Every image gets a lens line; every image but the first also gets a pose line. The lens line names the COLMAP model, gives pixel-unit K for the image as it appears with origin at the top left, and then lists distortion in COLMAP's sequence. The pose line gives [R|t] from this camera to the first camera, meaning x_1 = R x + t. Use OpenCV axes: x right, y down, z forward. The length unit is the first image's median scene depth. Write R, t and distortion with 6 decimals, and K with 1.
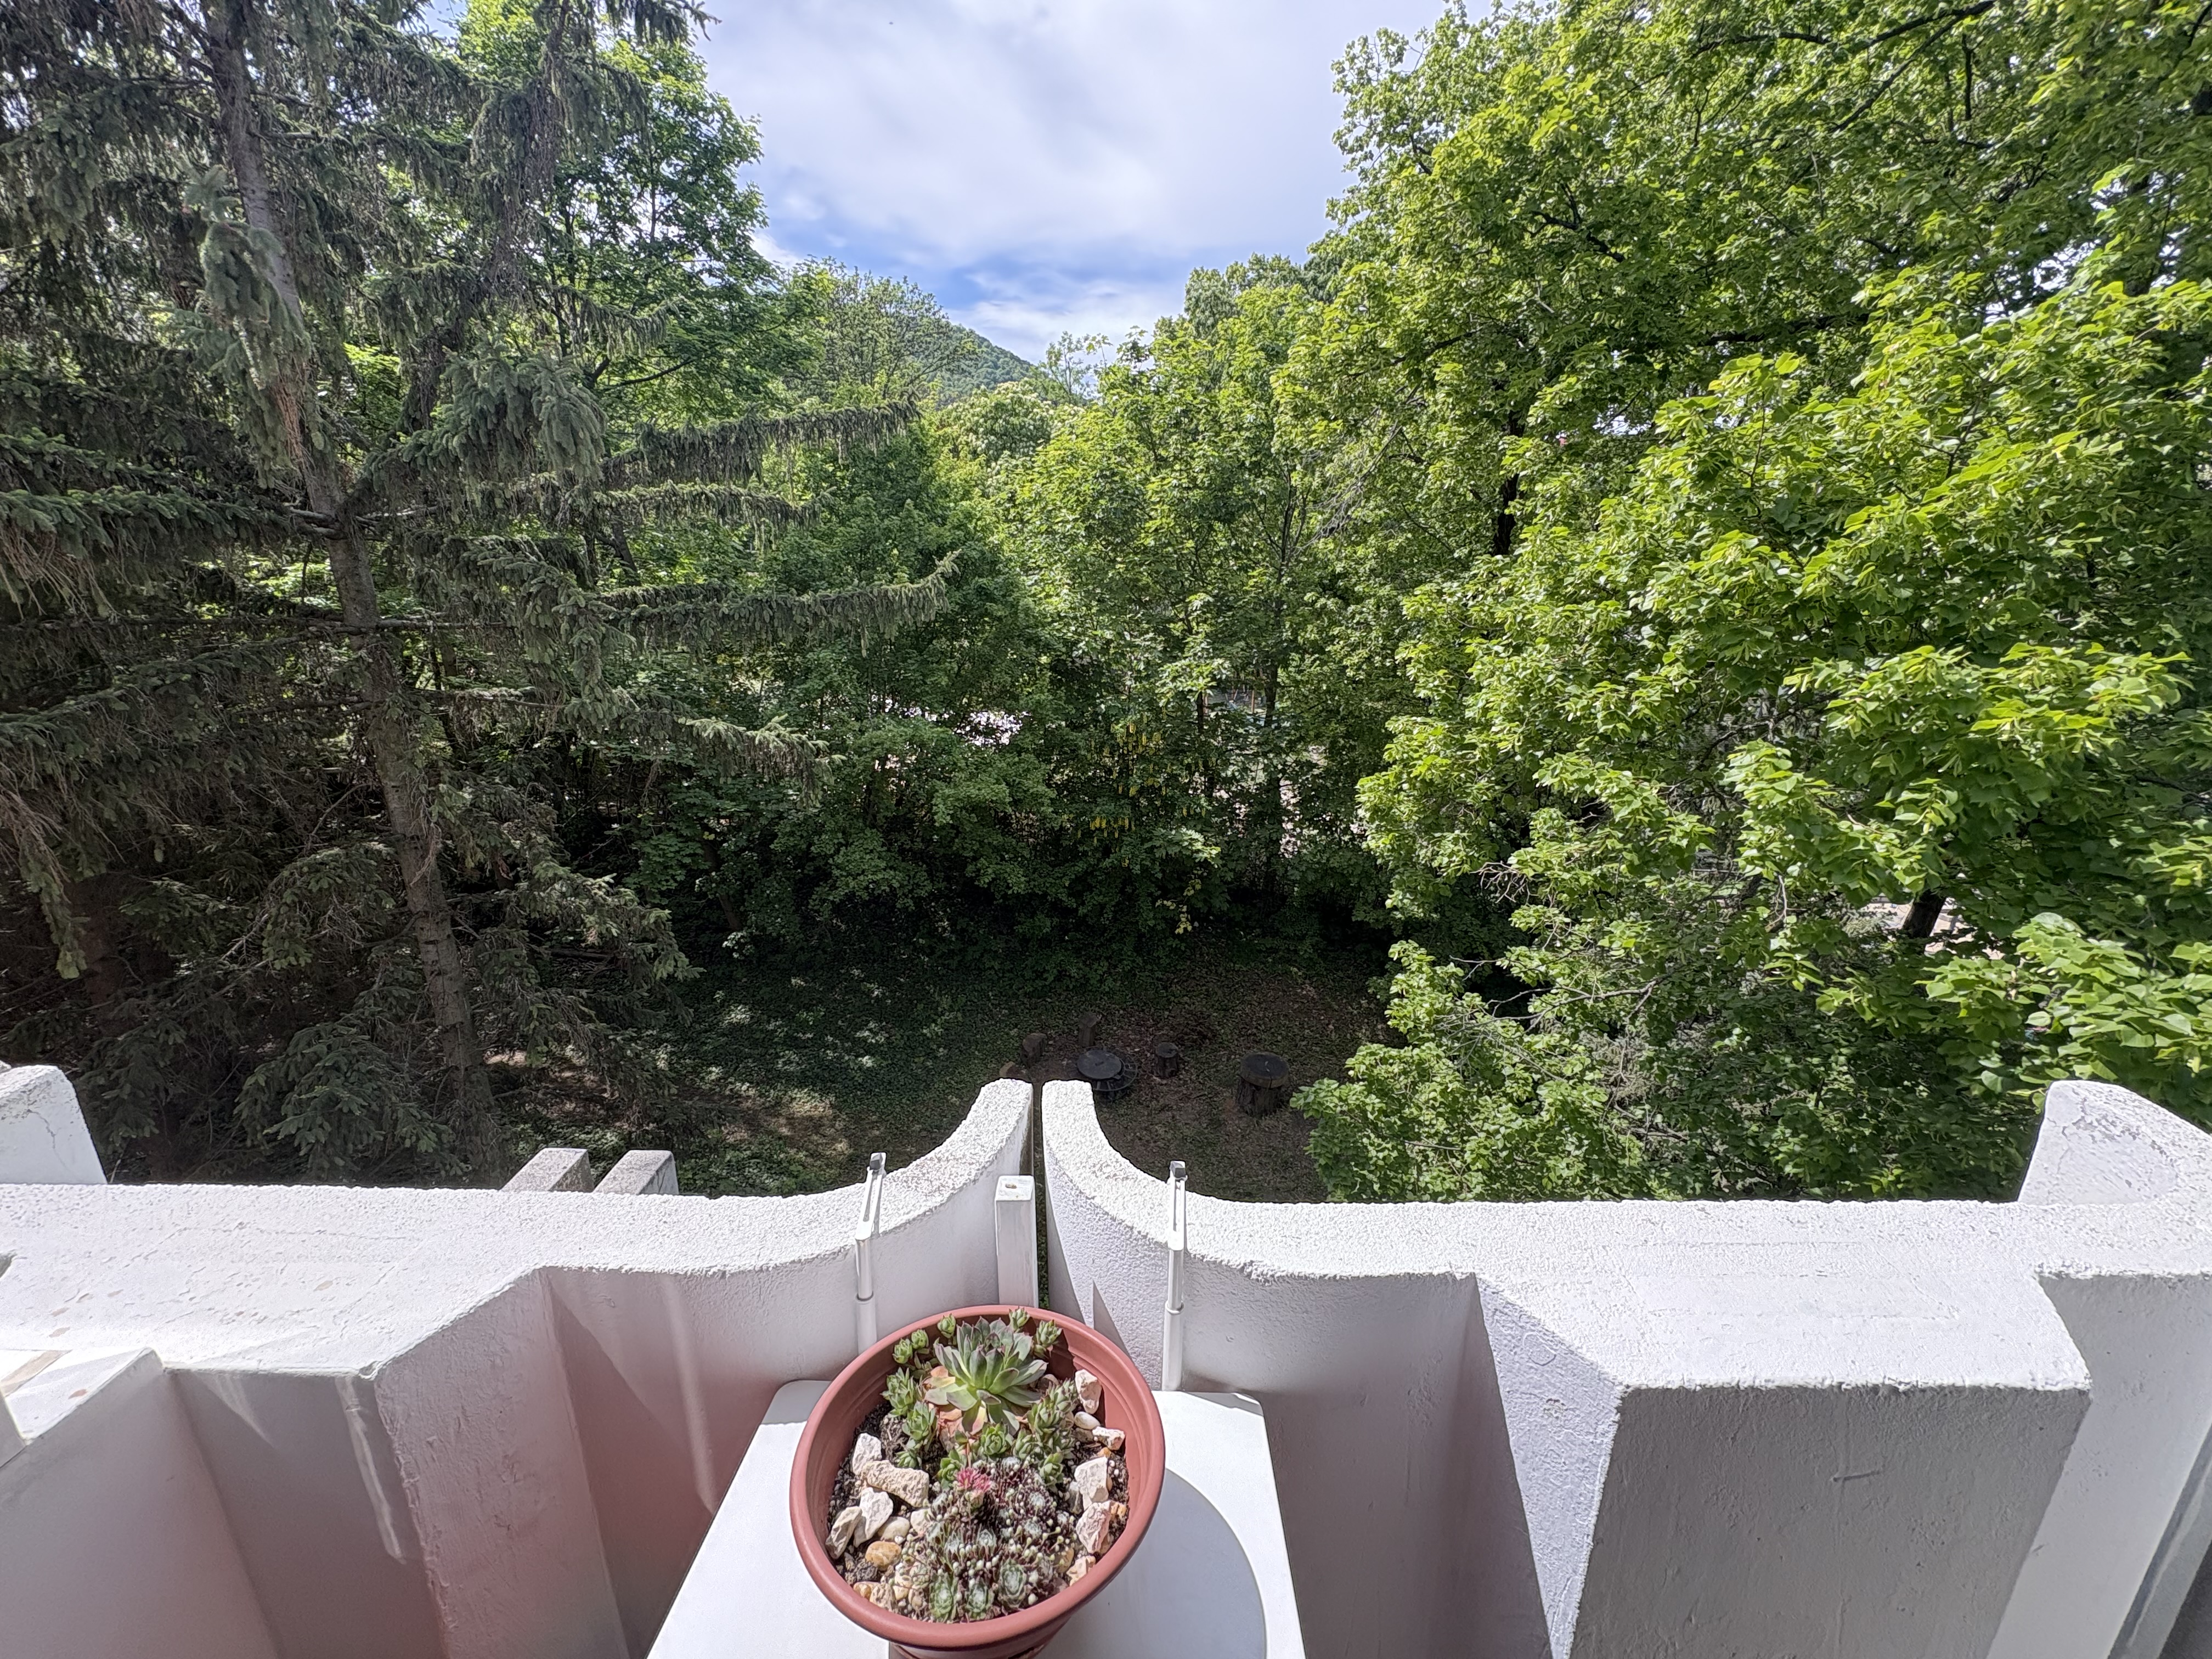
lens RADIAL K [[882.2, 0, 1100.5], [0, 882.2, 828.2], [0, 0, 1]] dist [0.000195, 0.000540]
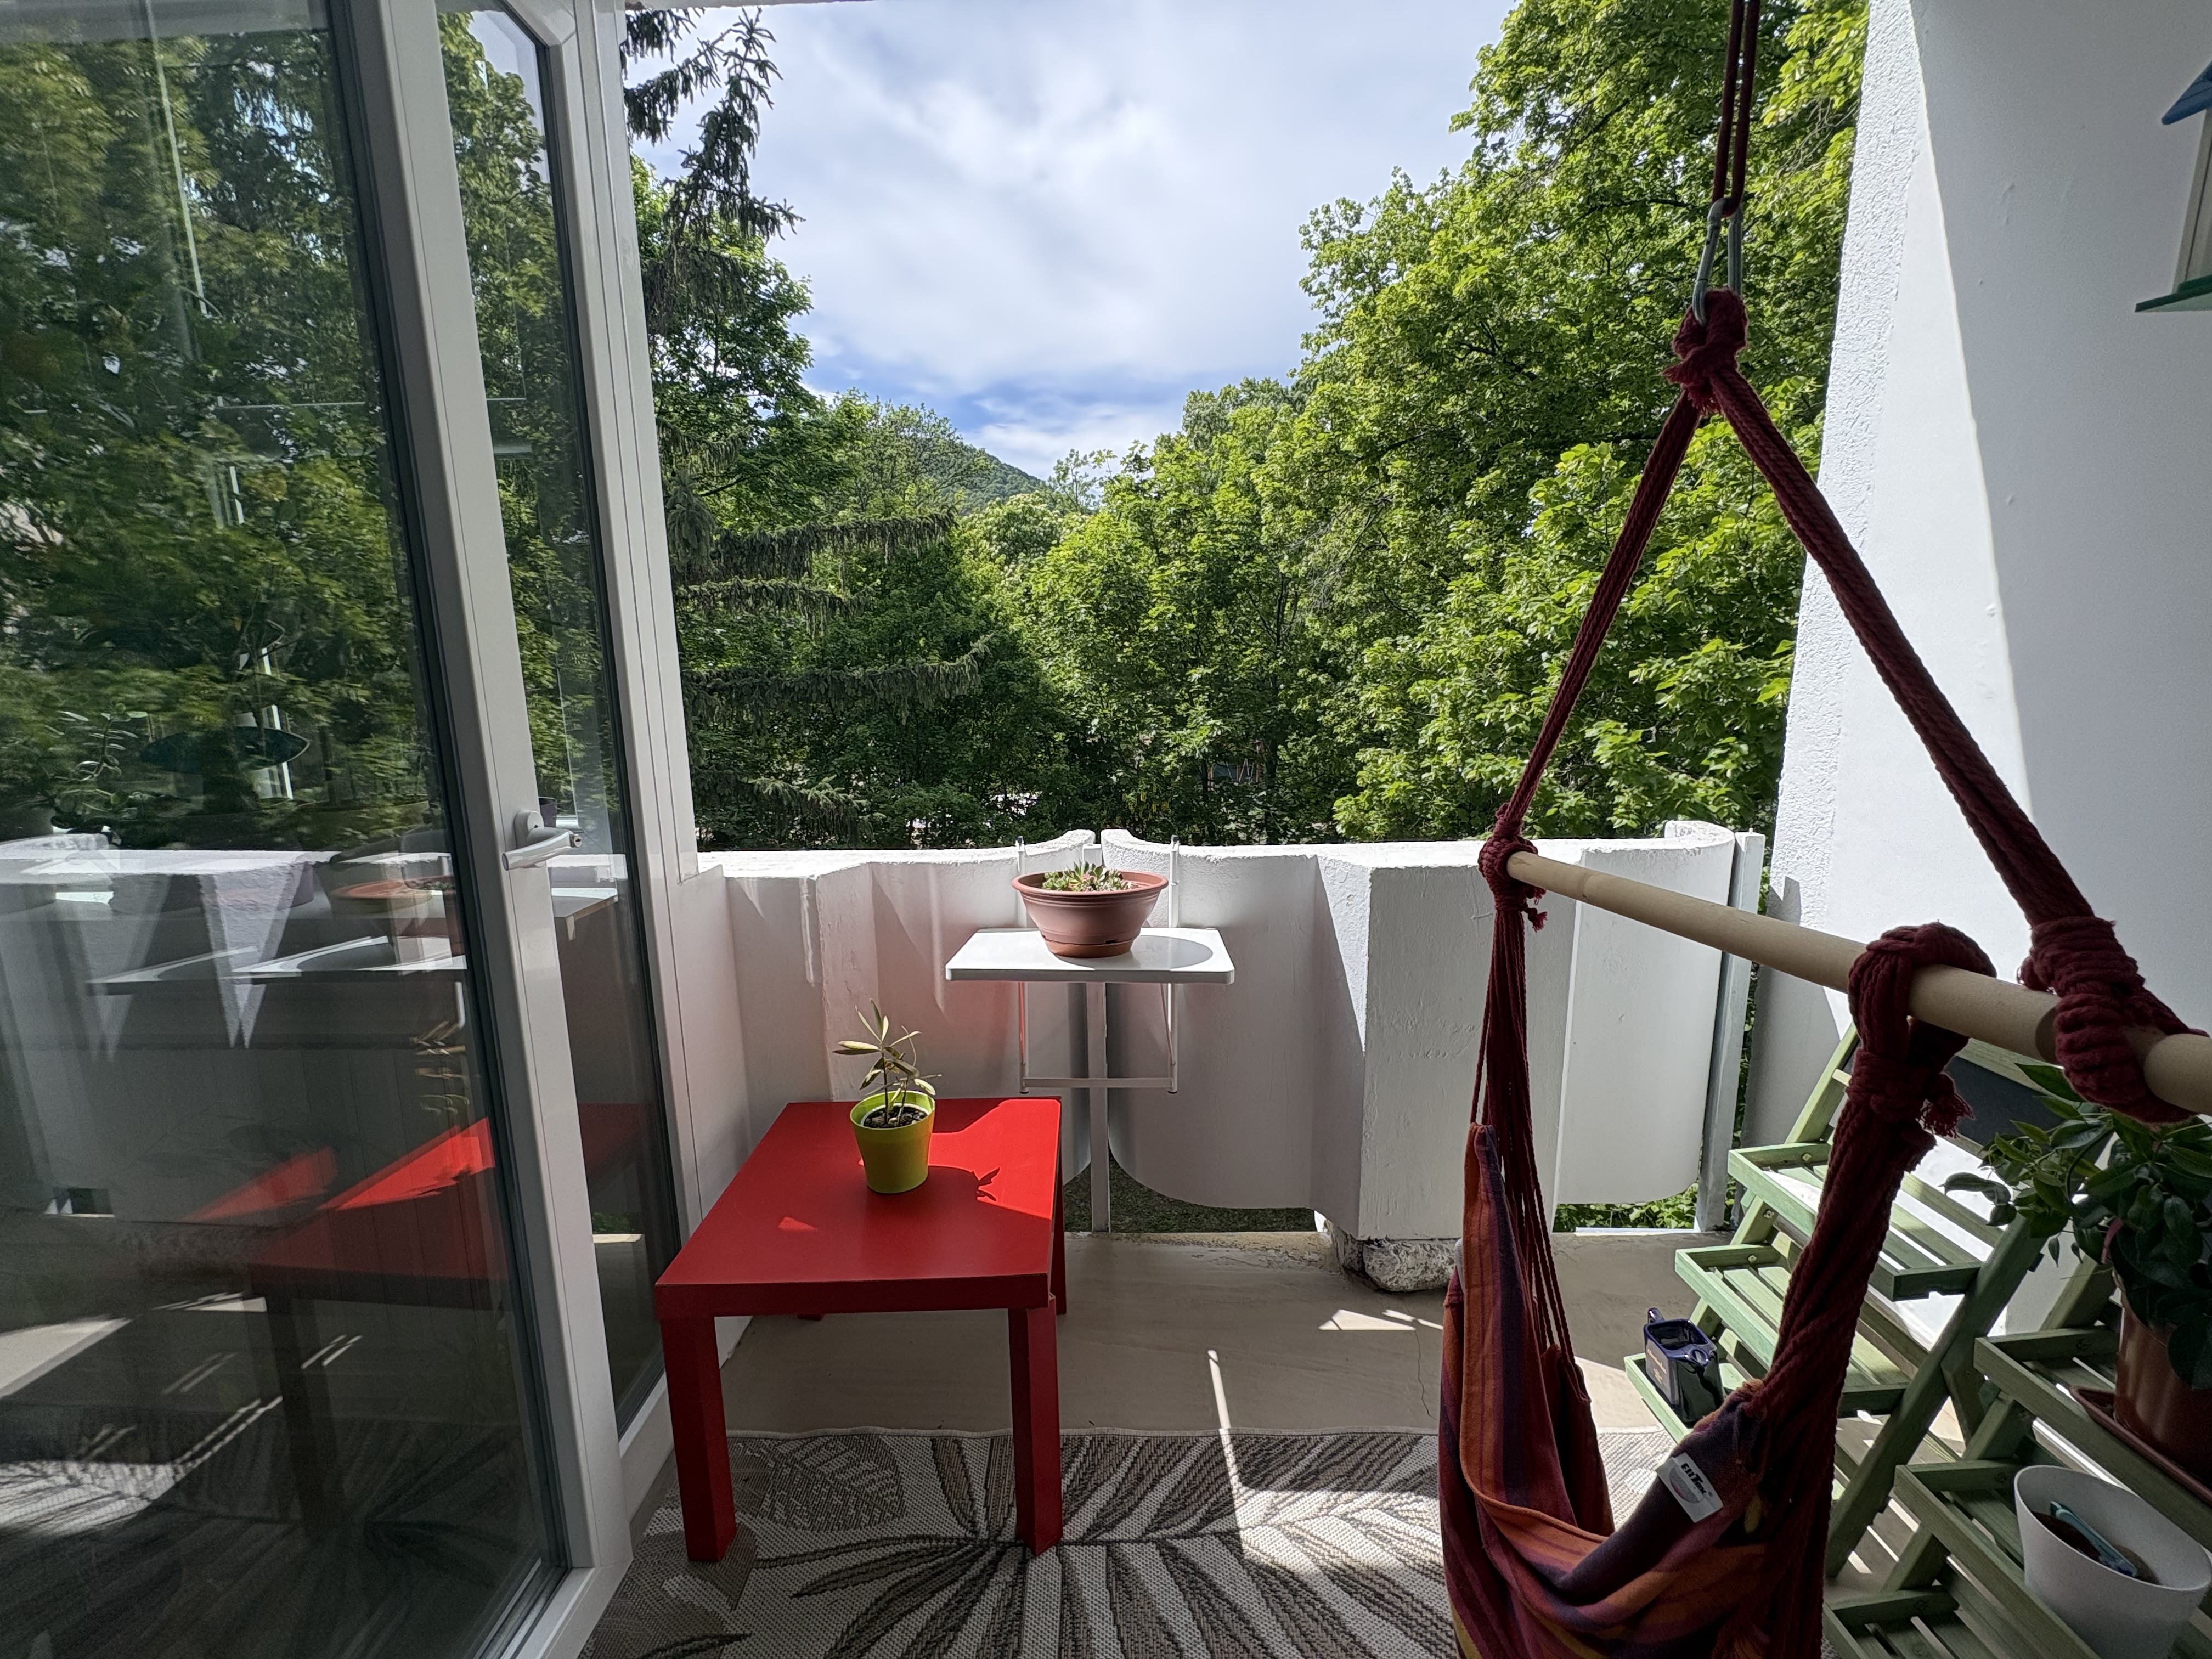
lens RADIAL K [[894.1, 0, 1080.3], [0, 894.1, 855.4], [0, 0, 1]] dist [-0.011087, 0.000047]
pose [[0.999498, -0.010877, -0.029743, -0.006210], [0.008299, 0.996307, -0.085463, 0.057749], [0.030563, 0.085174, 0.995897, -0.094454]]
